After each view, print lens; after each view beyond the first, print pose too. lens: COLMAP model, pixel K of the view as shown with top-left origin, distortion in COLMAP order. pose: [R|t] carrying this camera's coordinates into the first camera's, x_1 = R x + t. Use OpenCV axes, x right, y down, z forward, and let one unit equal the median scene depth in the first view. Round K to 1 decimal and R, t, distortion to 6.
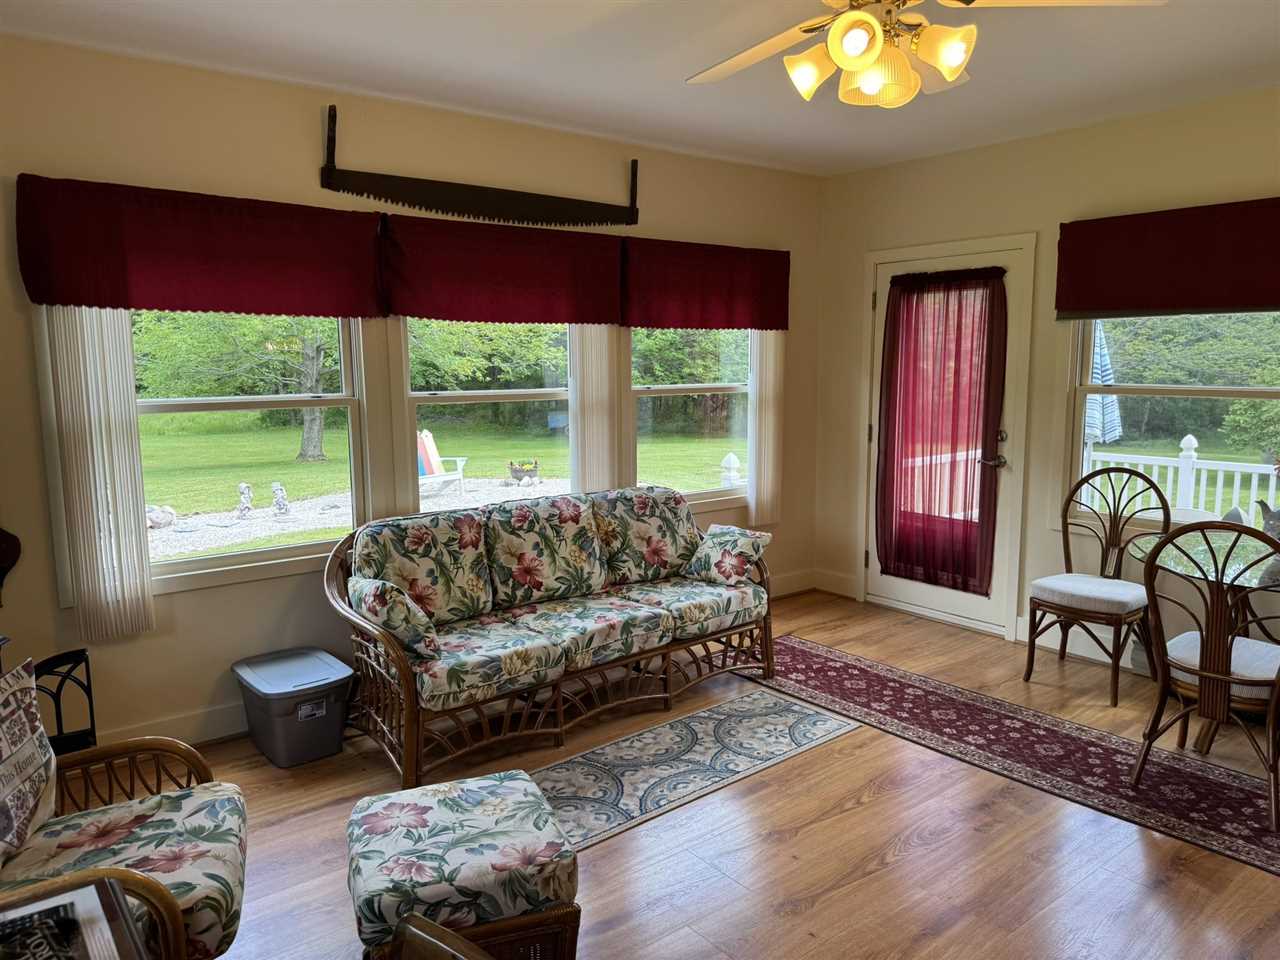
lens RADIAL K [[888.3, 0, 638.2], [0, 888.3, 481.0], [0, 0, 1]] dist [0.125396, -0.195154]
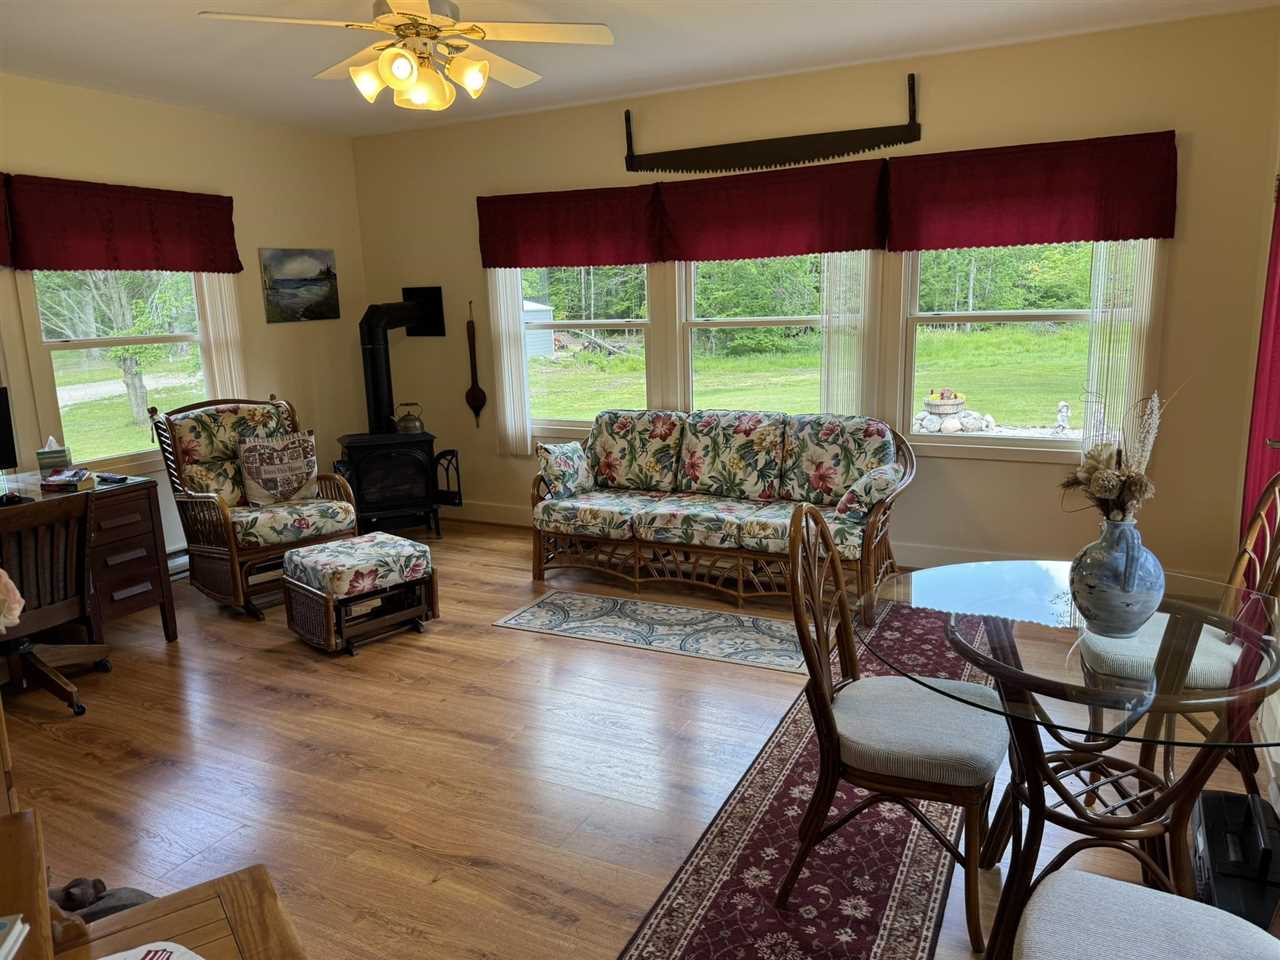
lens RADIAL K [[888.3, 0, 638.2], [0, 888.3, 481.0], [0, 0, 1]] dist [0.125396, -0.195154]
pose [[0.413561, 0.181093, -0.892285, 0.996116], [-0.096744, 0.983212, 0.154708, -0.065304], [0.905322, 0.022342, 0.424138, 0.421222]]
